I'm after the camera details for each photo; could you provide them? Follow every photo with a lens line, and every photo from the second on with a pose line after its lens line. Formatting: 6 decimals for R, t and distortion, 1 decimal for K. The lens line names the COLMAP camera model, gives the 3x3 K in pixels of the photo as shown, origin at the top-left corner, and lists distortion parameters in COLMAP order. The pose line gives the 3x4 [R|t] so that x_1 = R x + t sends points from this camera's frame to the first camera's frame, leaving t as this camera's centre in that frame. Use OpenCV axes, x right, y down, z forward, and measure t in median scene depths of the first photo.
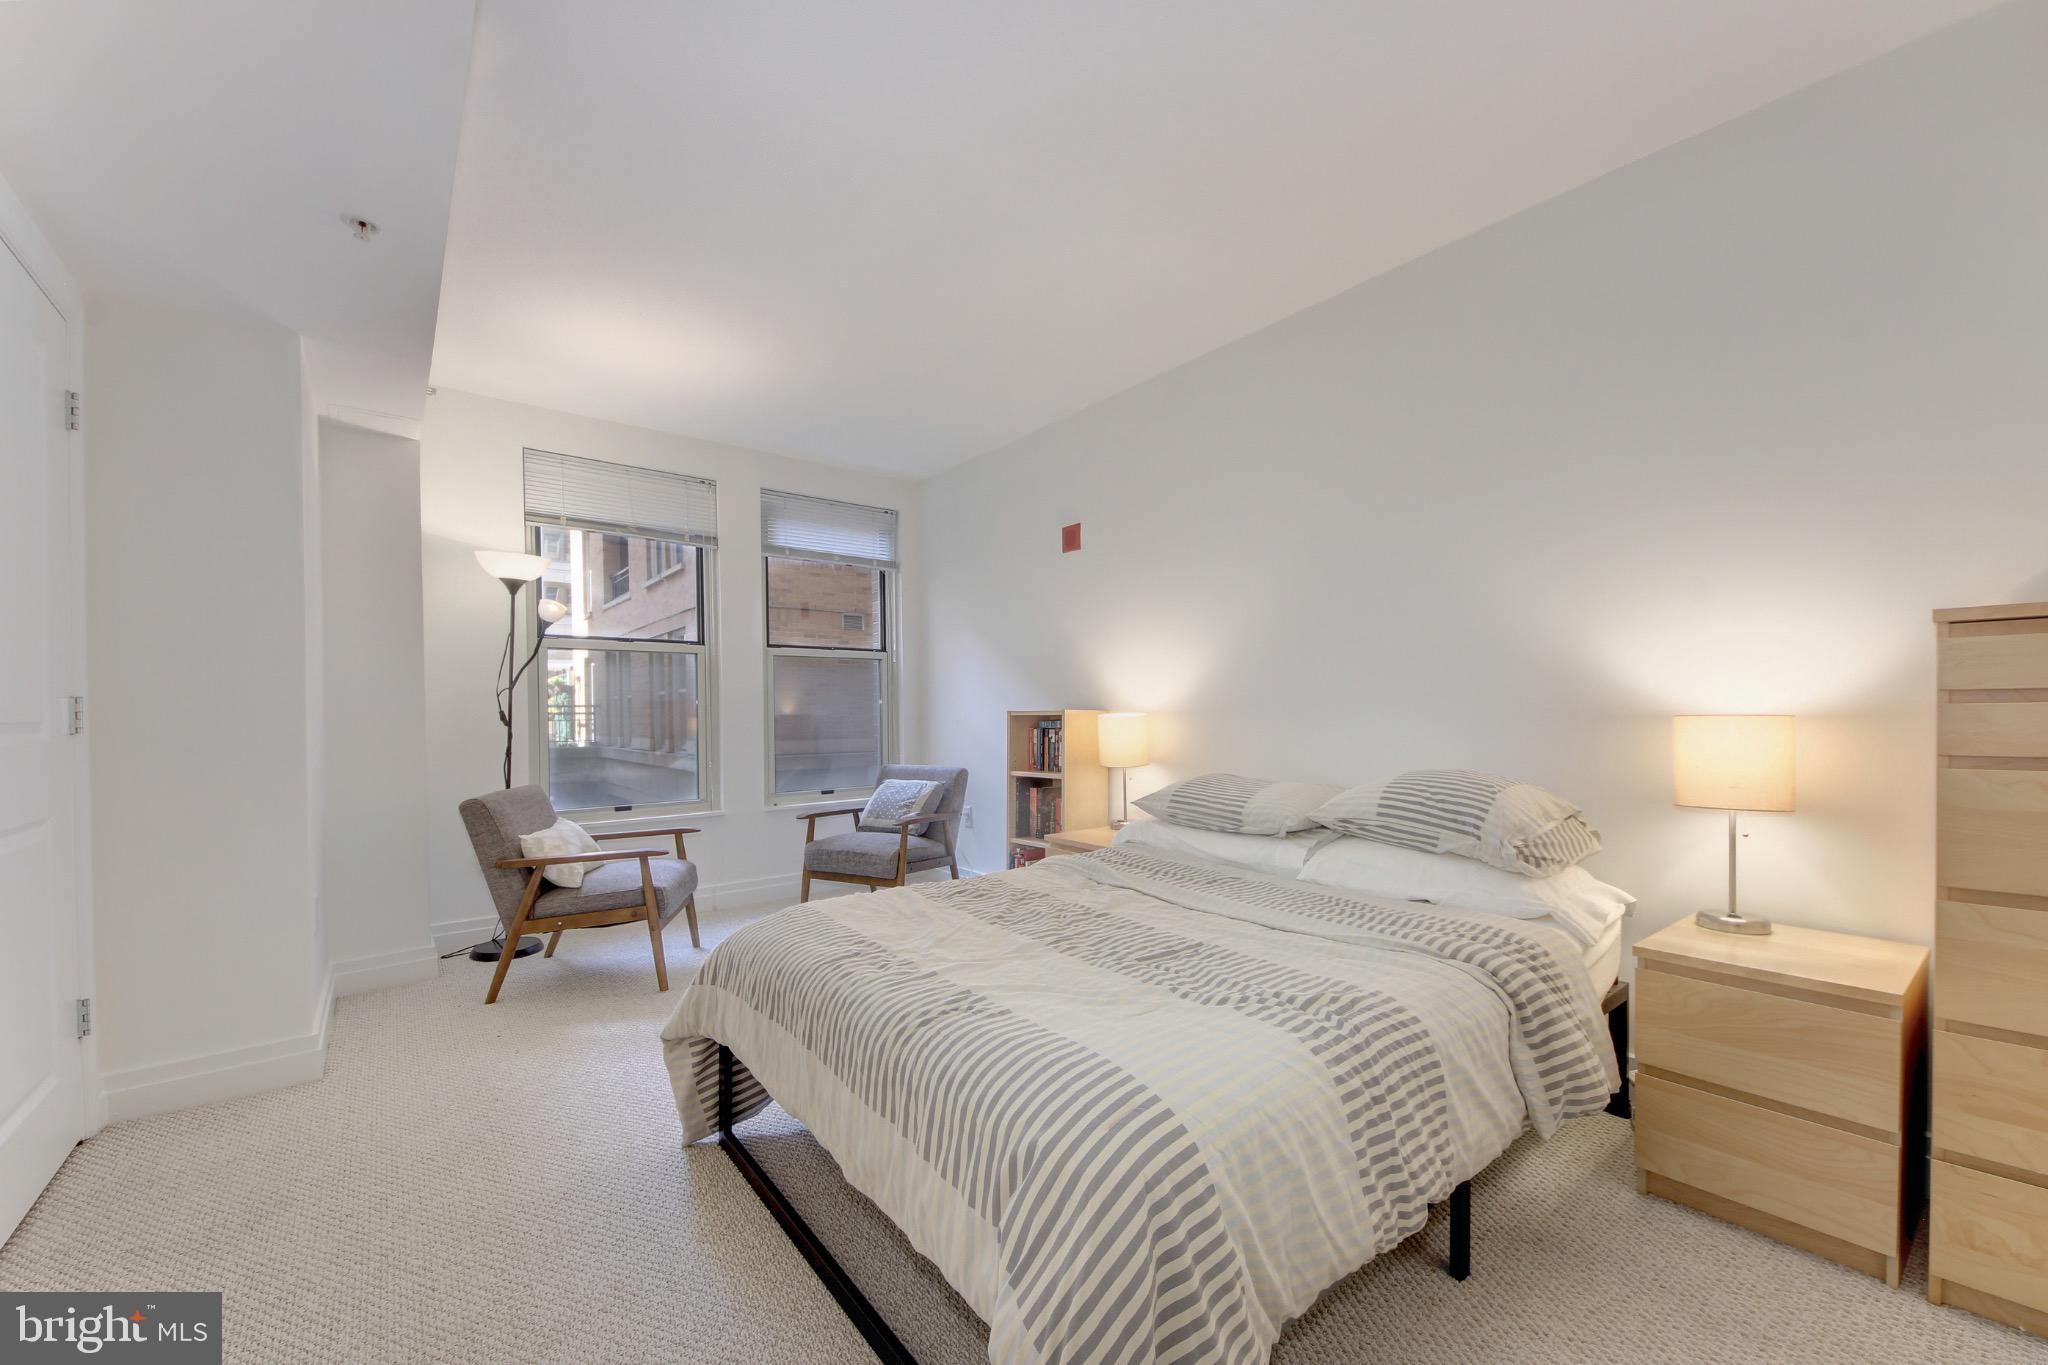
lens RADIAL K [[809.5, 0, 1024.6], [0, 809.5, 686.5], [0, 0, 1]] dist [0.043148, -0.028424]
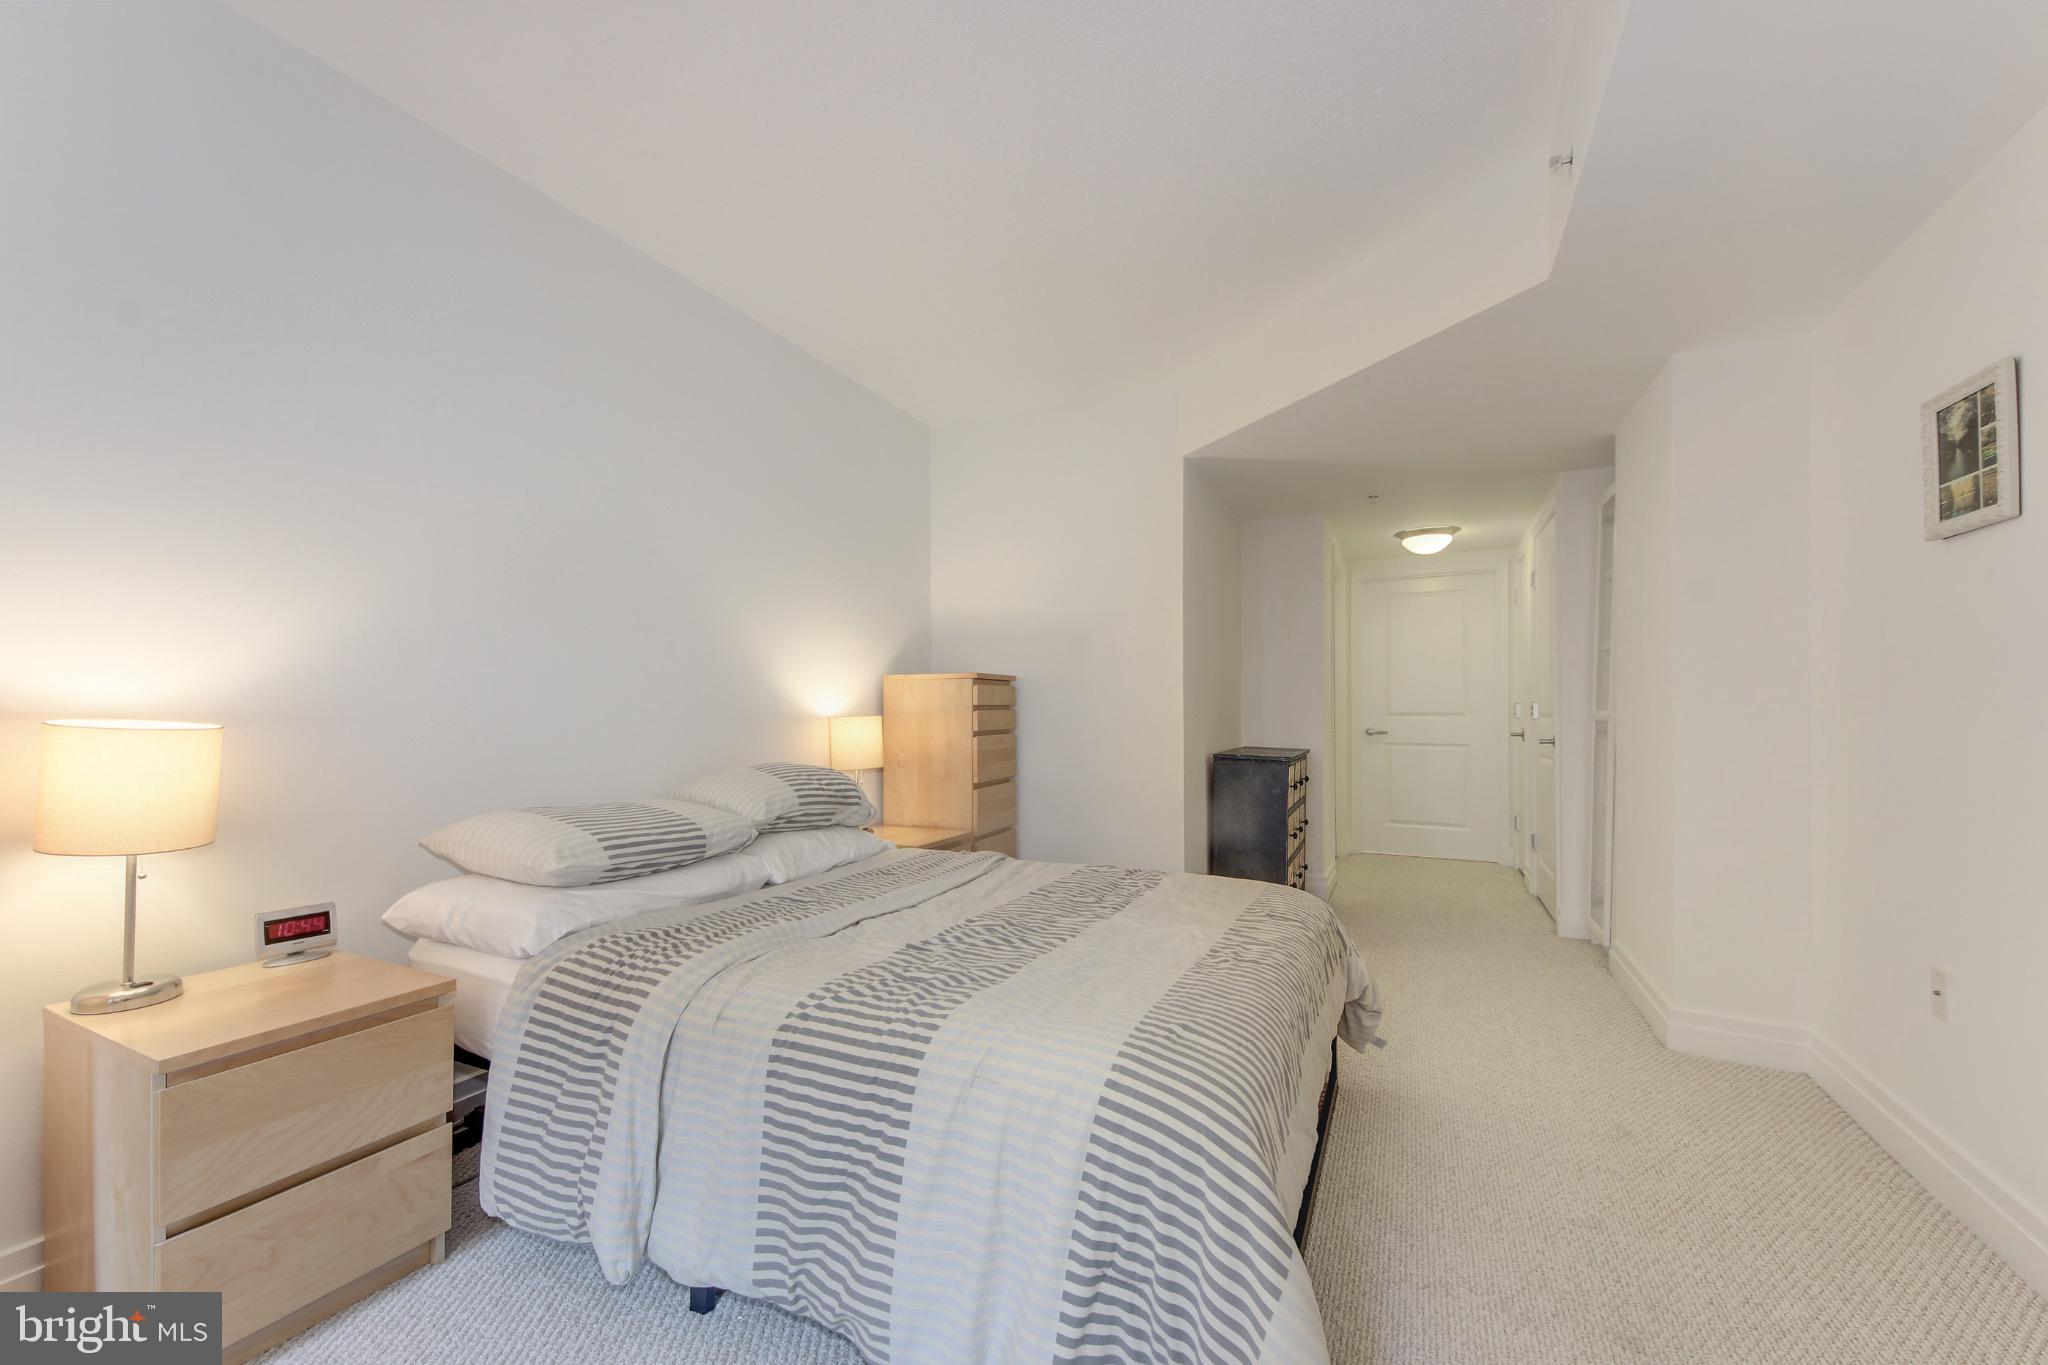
lens RADIAL K [[776.1, 0, 1019.5], [0, 776.1, 686.1], [0, 0, 1]] dist [0.008609, -0.011595]
pose [[-0.430643, 0.034427, 0.901866, -0.602095], [-0.028604, 0.998250, -0.051764, 0.037036], [-0.902069, -0.048089, -0.428904, 1.085689]]
